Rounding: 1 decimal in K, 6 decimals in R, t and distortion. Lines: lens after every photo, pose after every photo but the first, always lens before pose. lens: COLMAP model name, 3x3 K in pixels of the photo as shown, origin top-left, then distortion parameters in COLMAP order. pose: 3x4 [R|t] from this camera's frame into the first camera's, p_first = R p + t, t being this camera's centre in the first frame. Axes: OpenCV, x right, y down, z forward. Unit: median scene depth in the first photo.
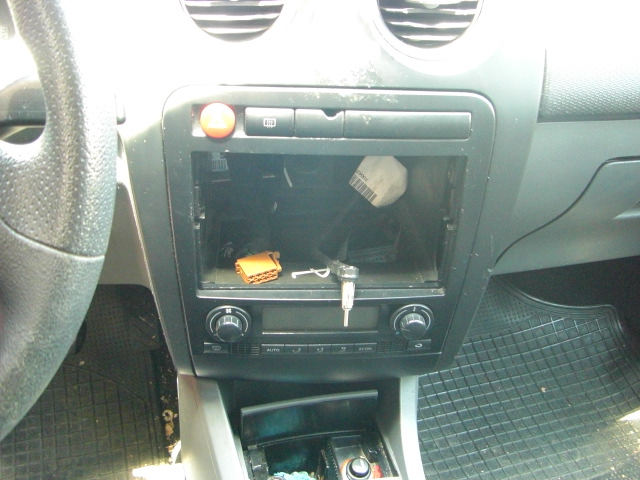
lens RADIAL K [[709.5, 0, 323.4], [0, 709.5, 241.4], [0, 0, 1]] dist [-0.160685, 0.043695]
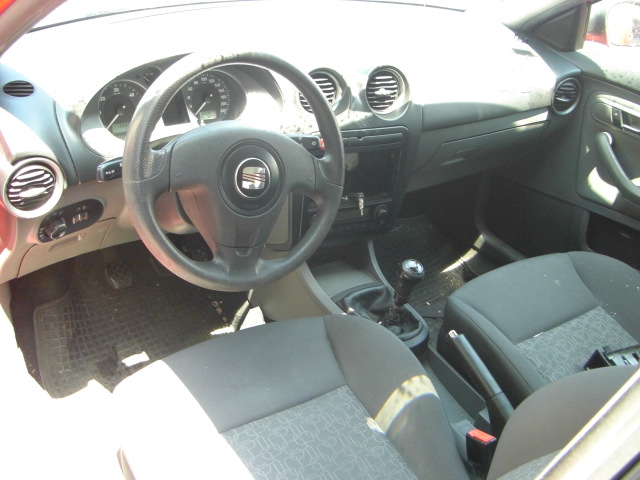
lens RADIAL K [[709.5, 0, 323.4], [0, 709.5, 241.4], [0, 0, 1]] dist [-0.160685, 0.043695]
pose [[0.929151, -0.140427, 0.341993, -1.020654], [0.133590, 0.990077, 0.043594, 0.080483], [-0.344721, 0.005181, 0.938691, -1.437597]]
